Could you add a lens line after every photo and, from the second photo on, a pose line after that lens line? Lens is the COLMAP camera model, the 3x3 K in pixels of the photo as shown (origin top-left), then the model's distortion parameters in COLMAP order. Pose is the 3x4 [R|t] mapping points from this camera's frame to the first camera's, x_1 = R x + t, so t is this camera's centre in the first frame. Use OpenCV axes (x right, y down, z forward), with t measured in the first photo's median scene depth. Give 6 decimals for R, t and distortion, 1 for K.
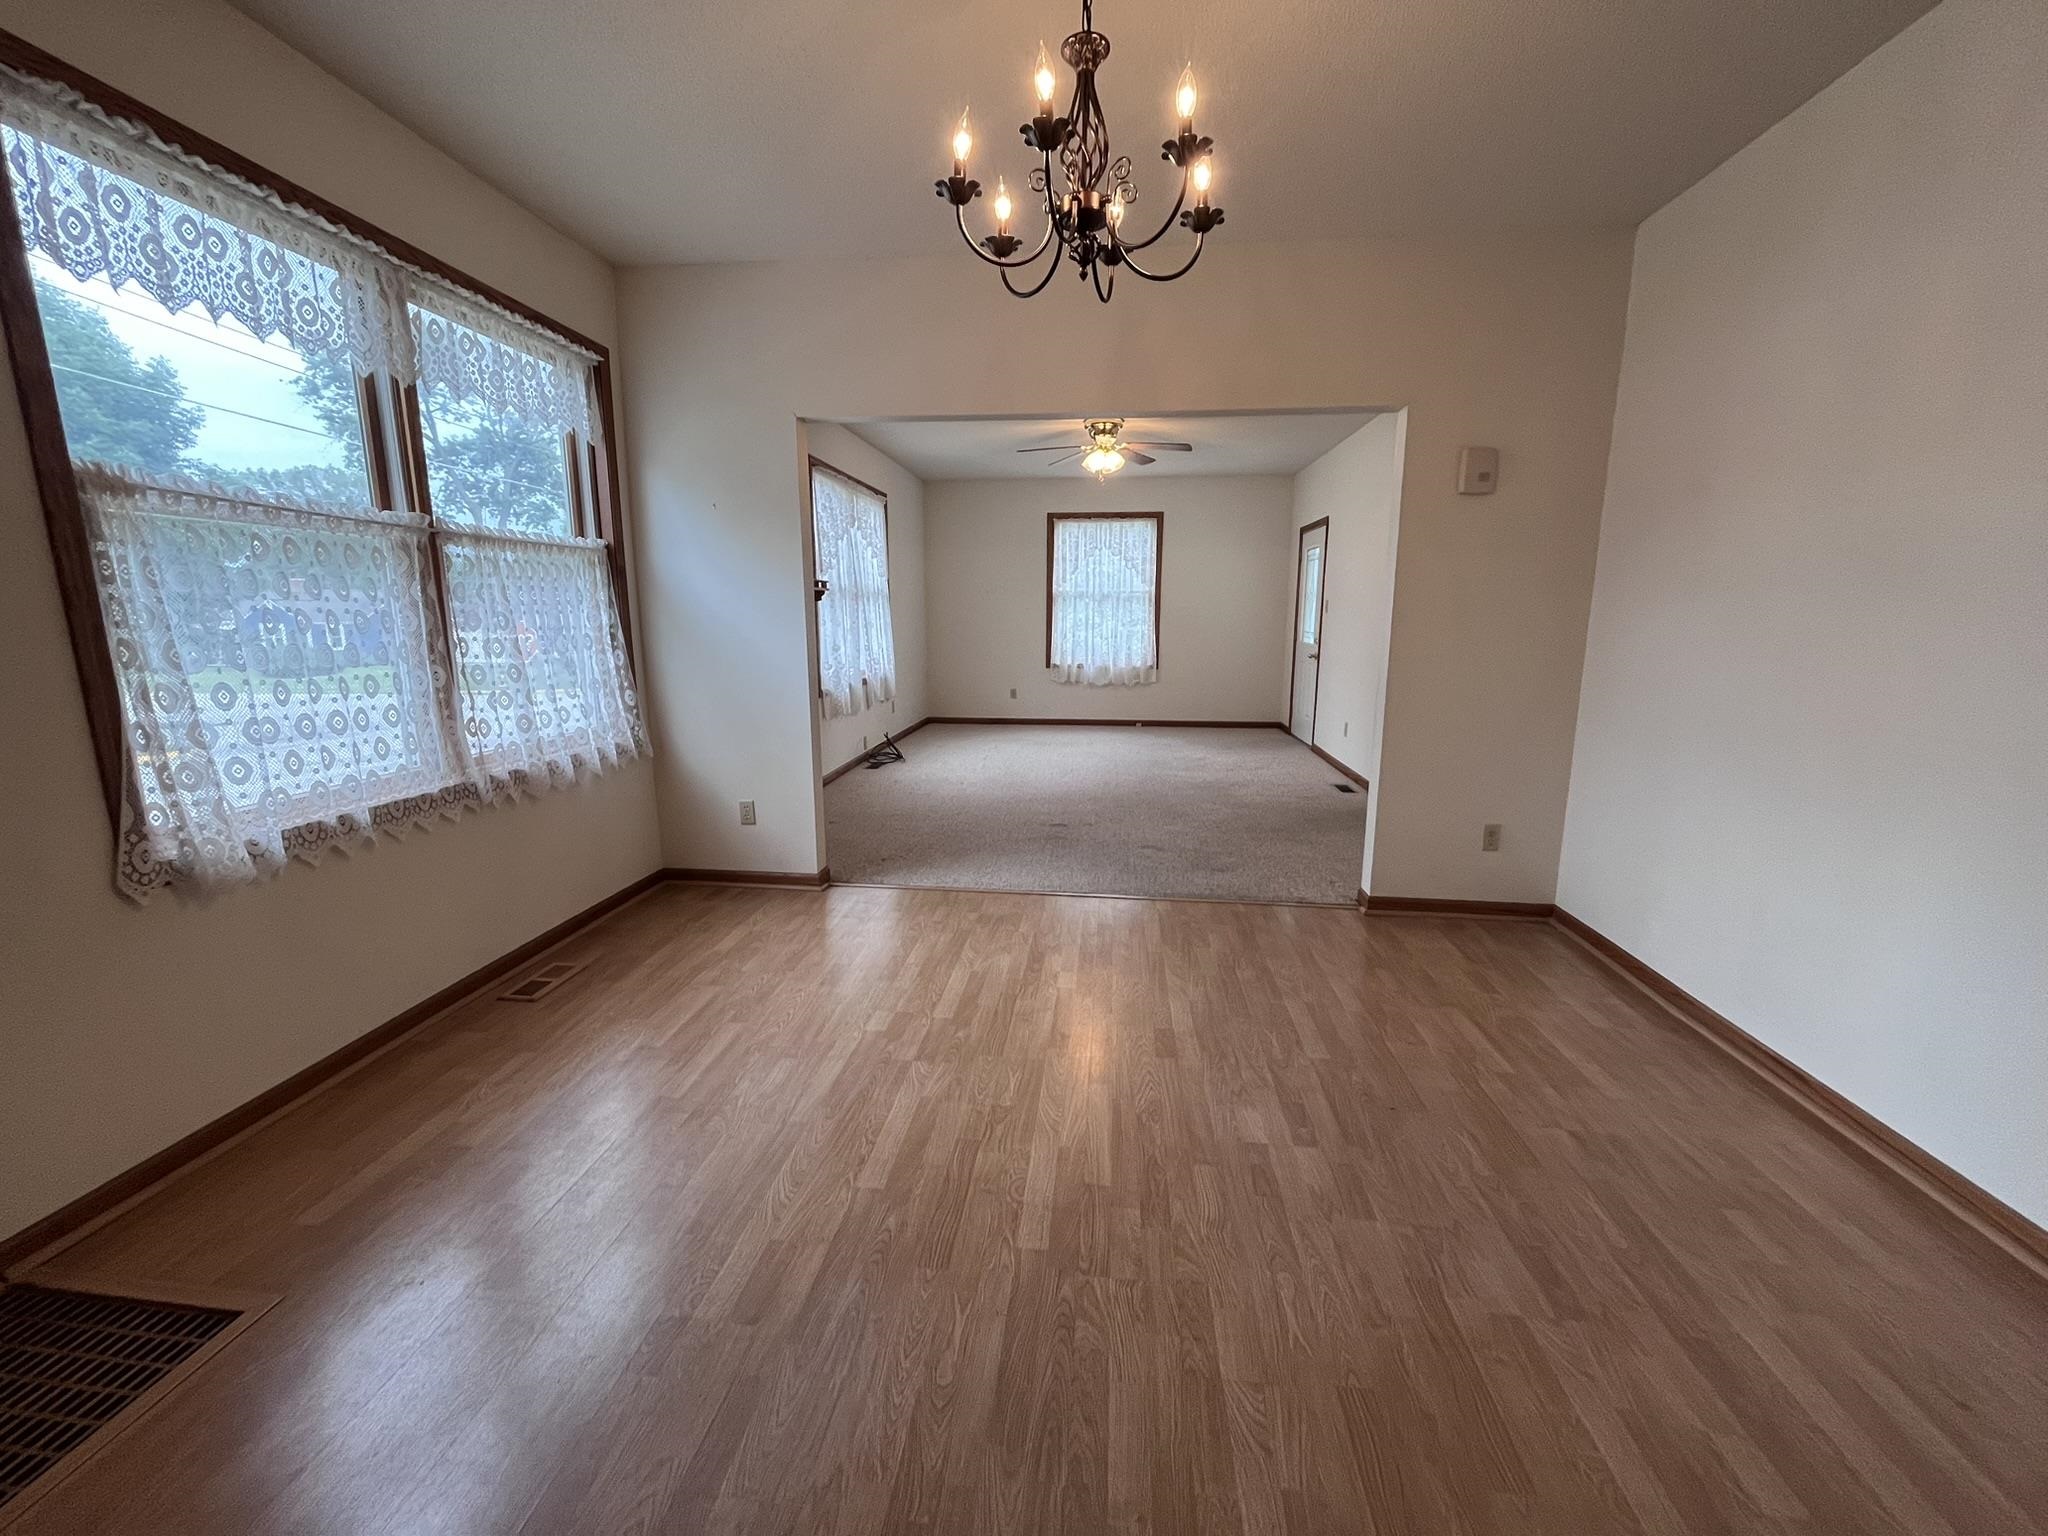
lens RADIAL K [[829.1, 0, 1019.2], [0, 829.1, 770.0], [0, 0, 1]] dist [-0.002986, 0.000054]
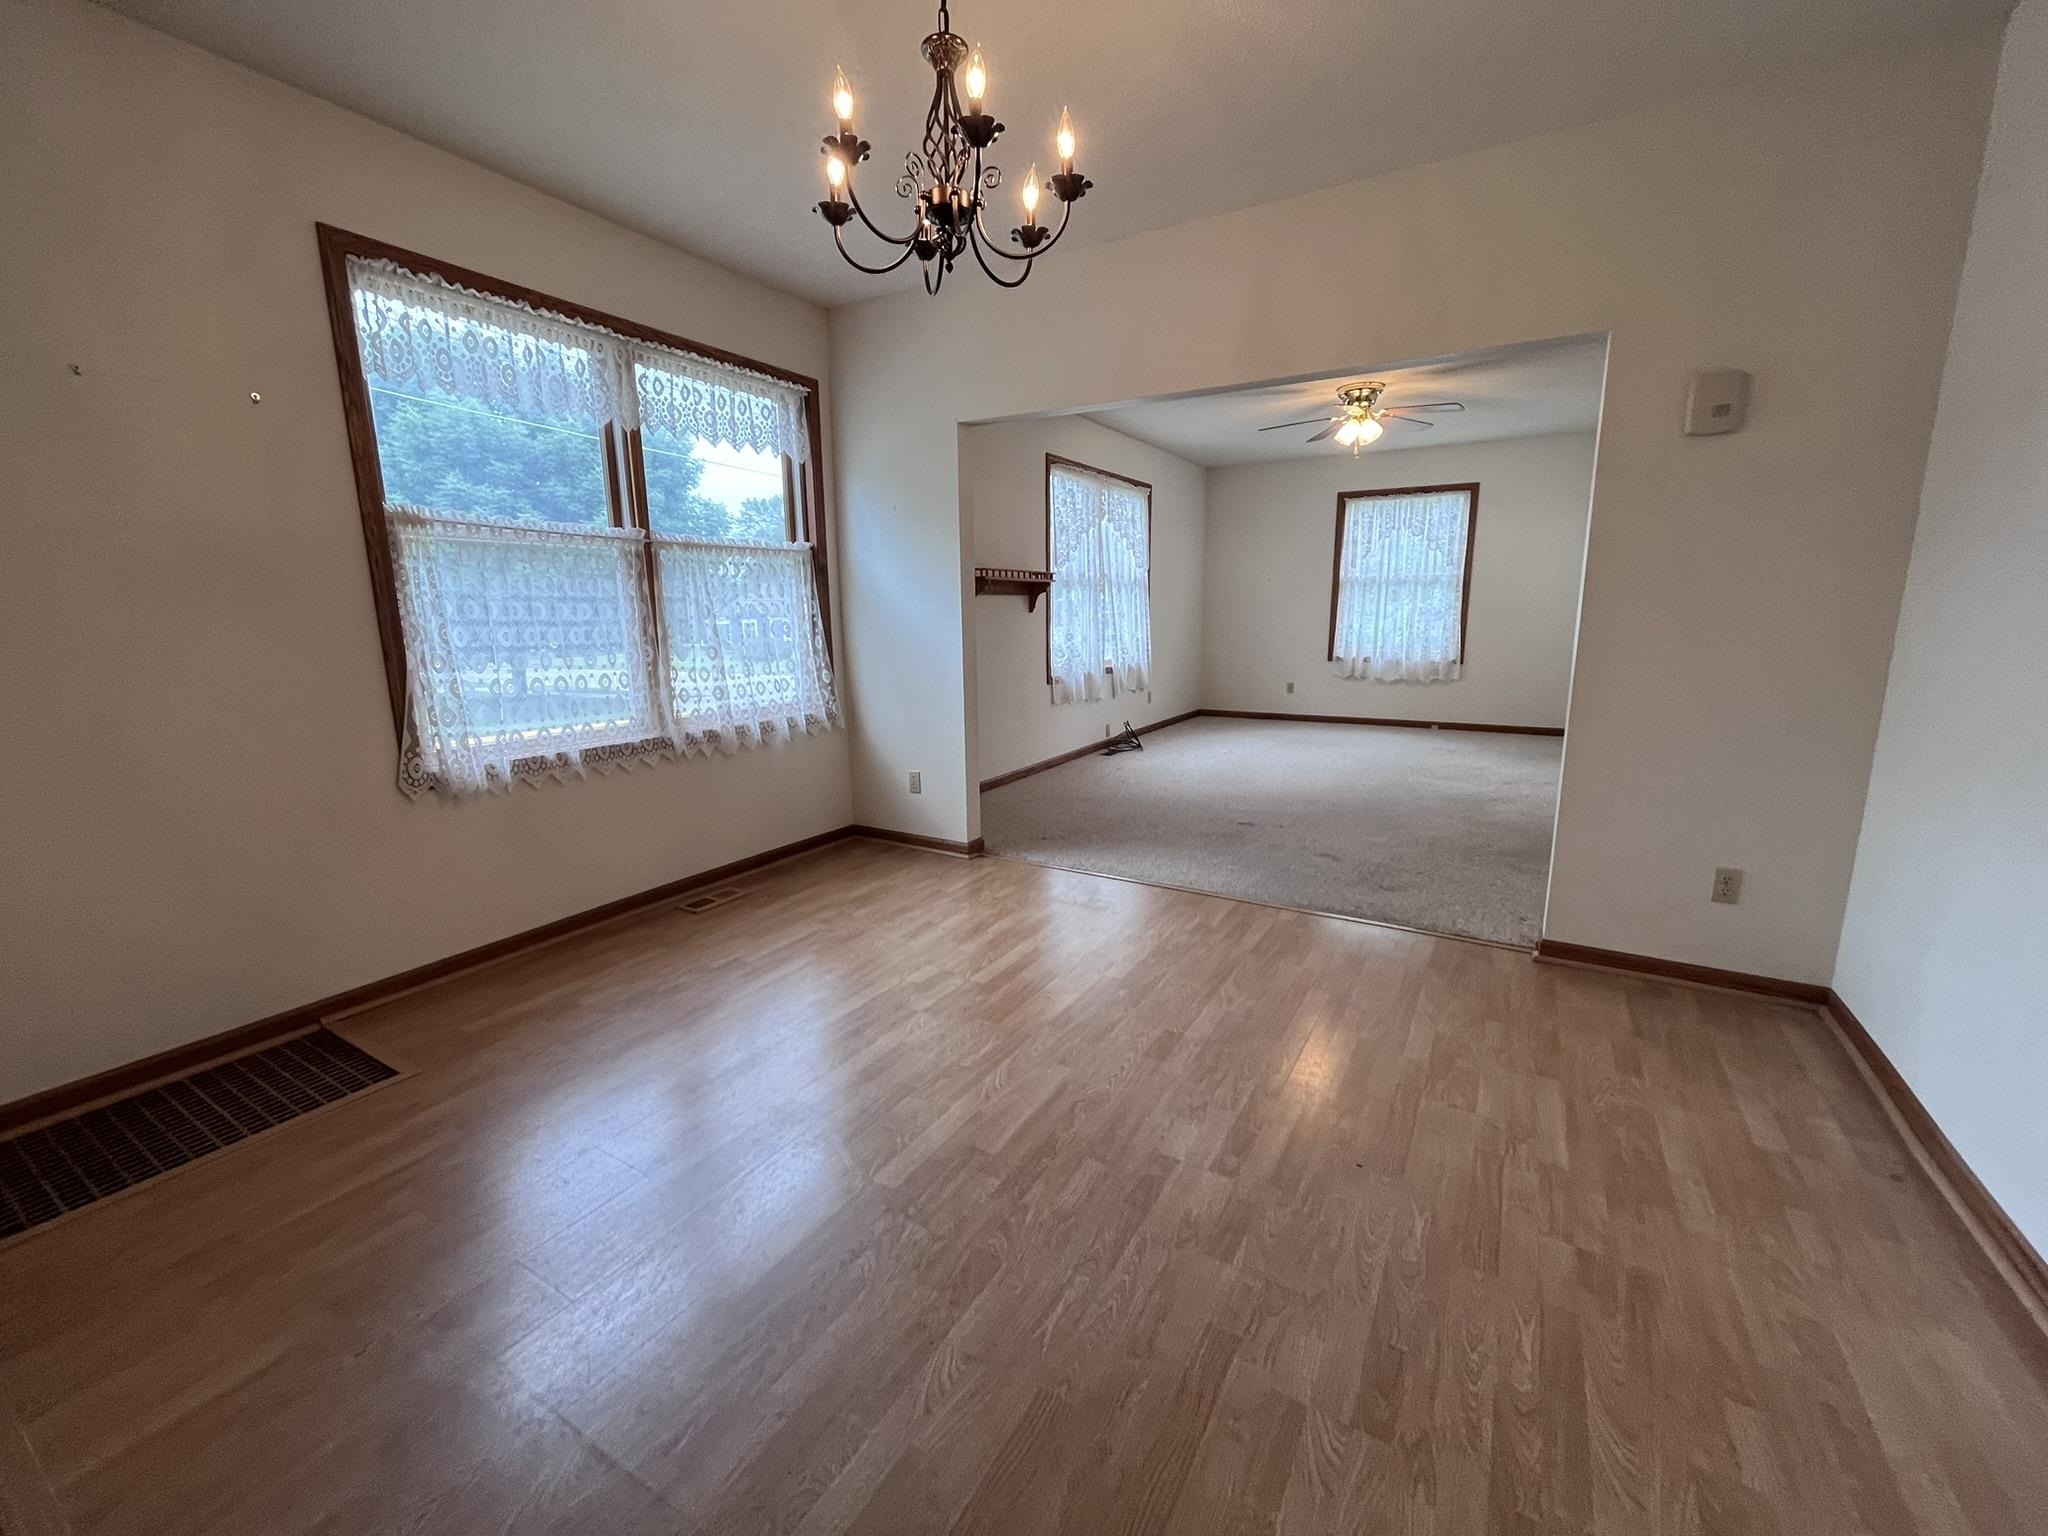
lens RADIAL K [[829.1, 0, 1019.2], [0, 829.1, 770.0], [0, 0, 1]] dist [-0.002986, 0.000054]
pose [[0.909835, 0.068920, -0.409207, 0.285615], [-0.065647, 0.997599, 0.022059, 0.001606], [0.409745, 0.006793, 0.912175, 0.041179]]
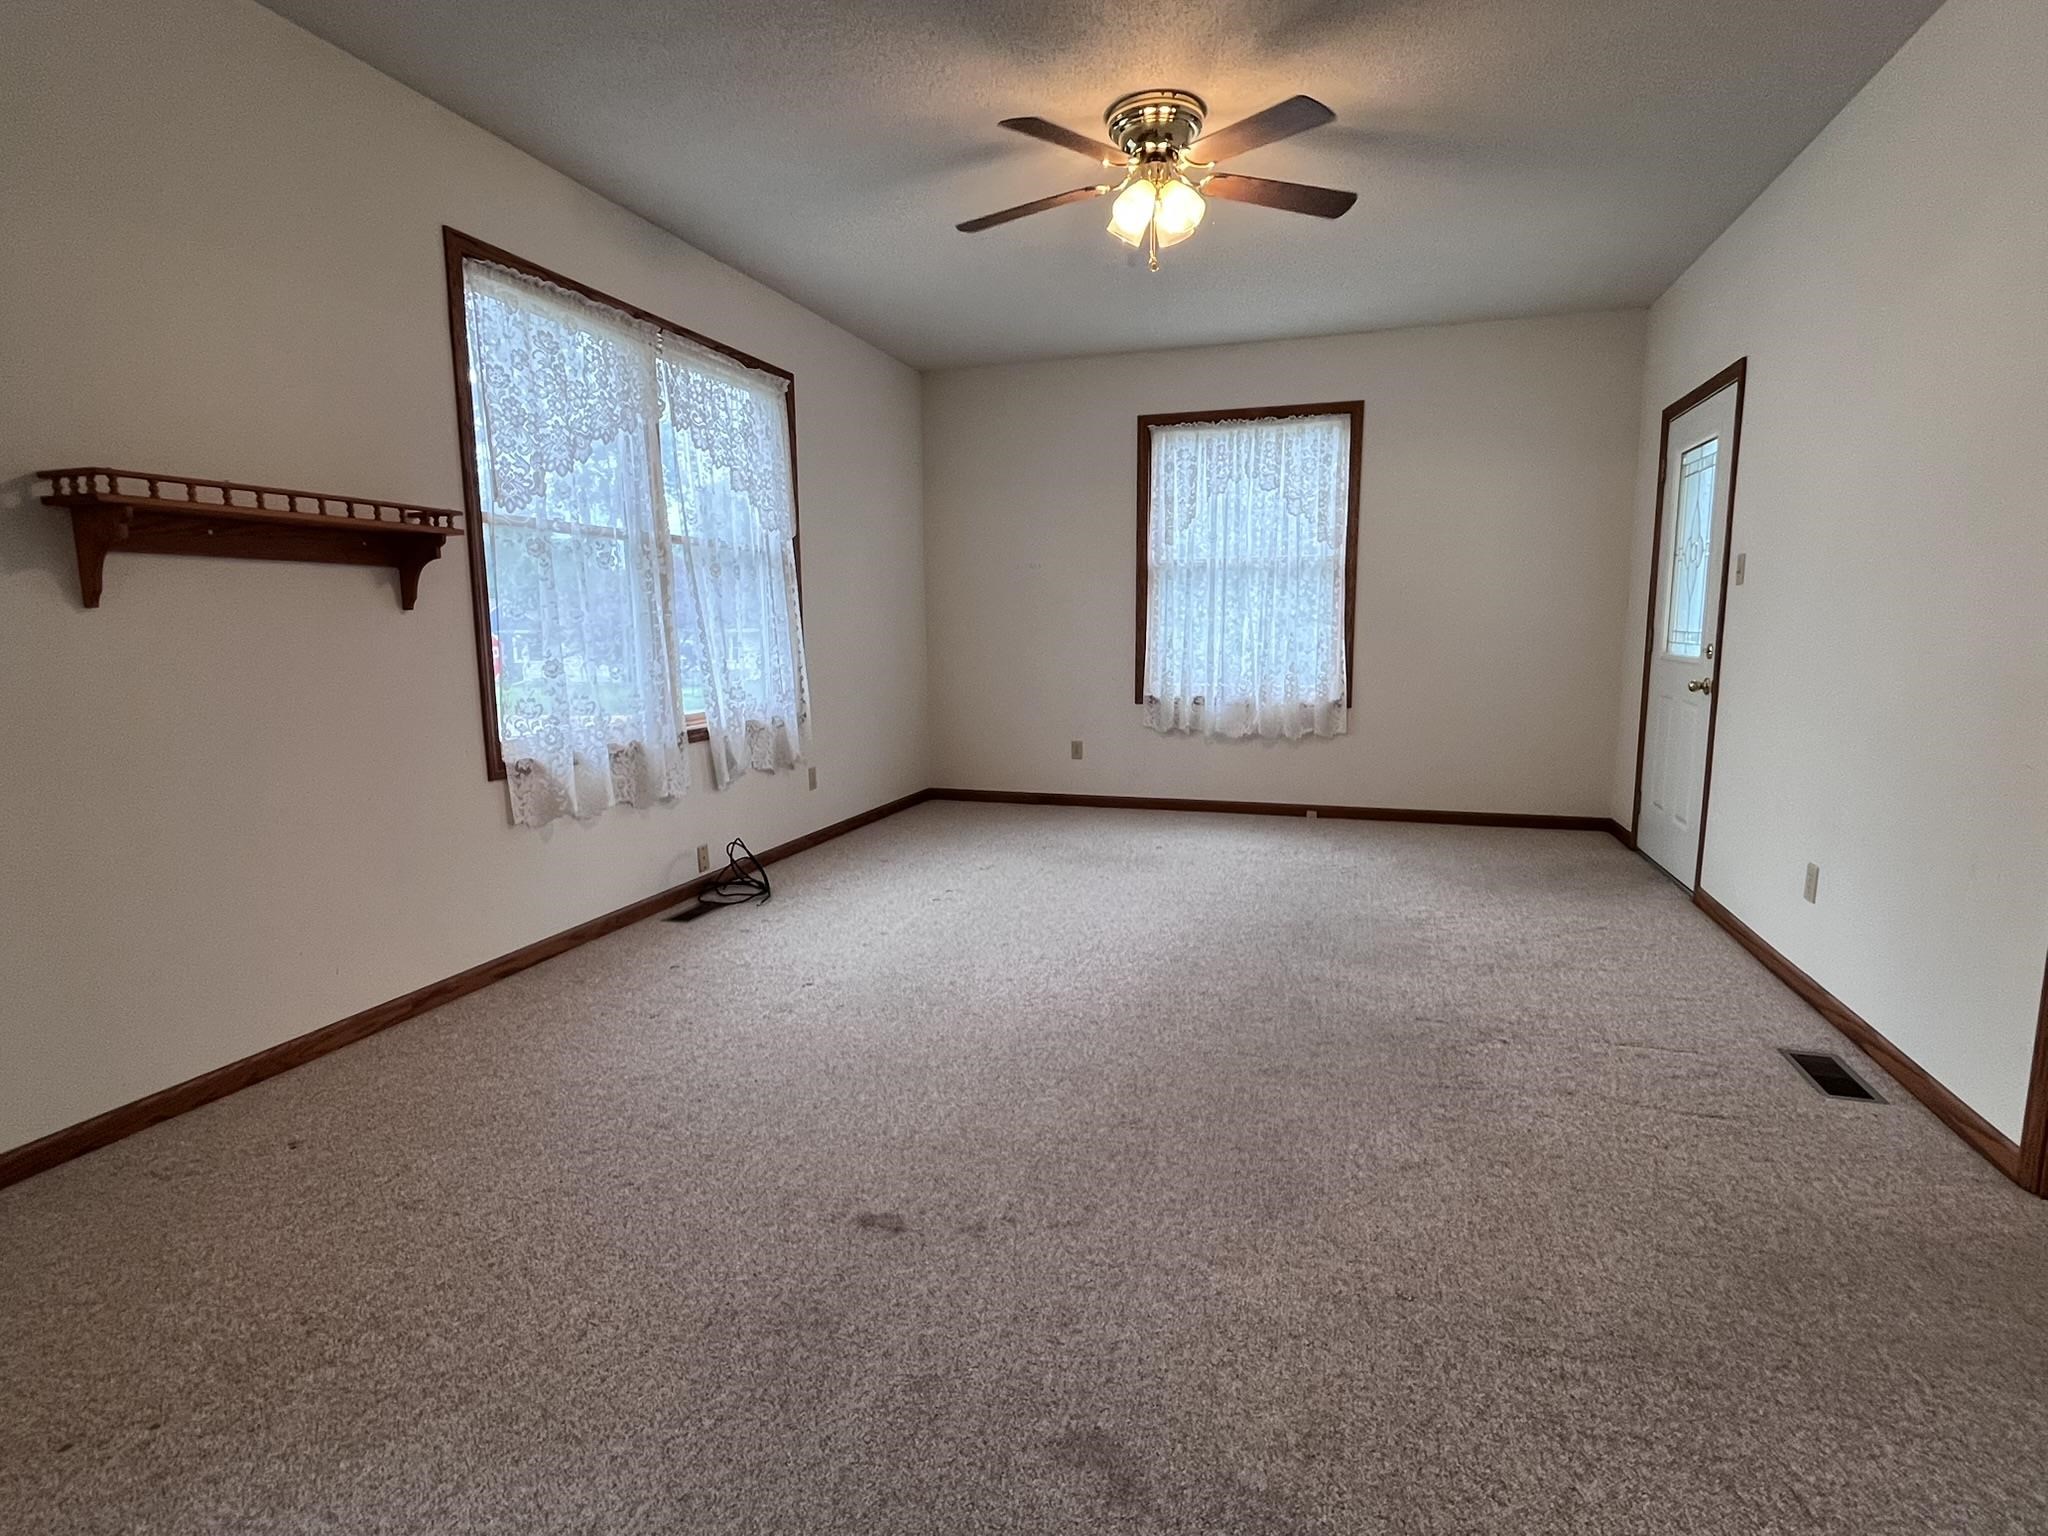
lens RADIAL K [[1025.8, 0, 1020.0], [0, 1025.8, 773.5], [0, 0, 1]] dist [-0.004122, -0.001218]
pose [[0.978722, 0.021789, -0.204031, 0.259073], [-0.030020, 0.998852, -0.037333, -0.136345], [0.202983, 0.042664, 0.978252, 0.901913]]
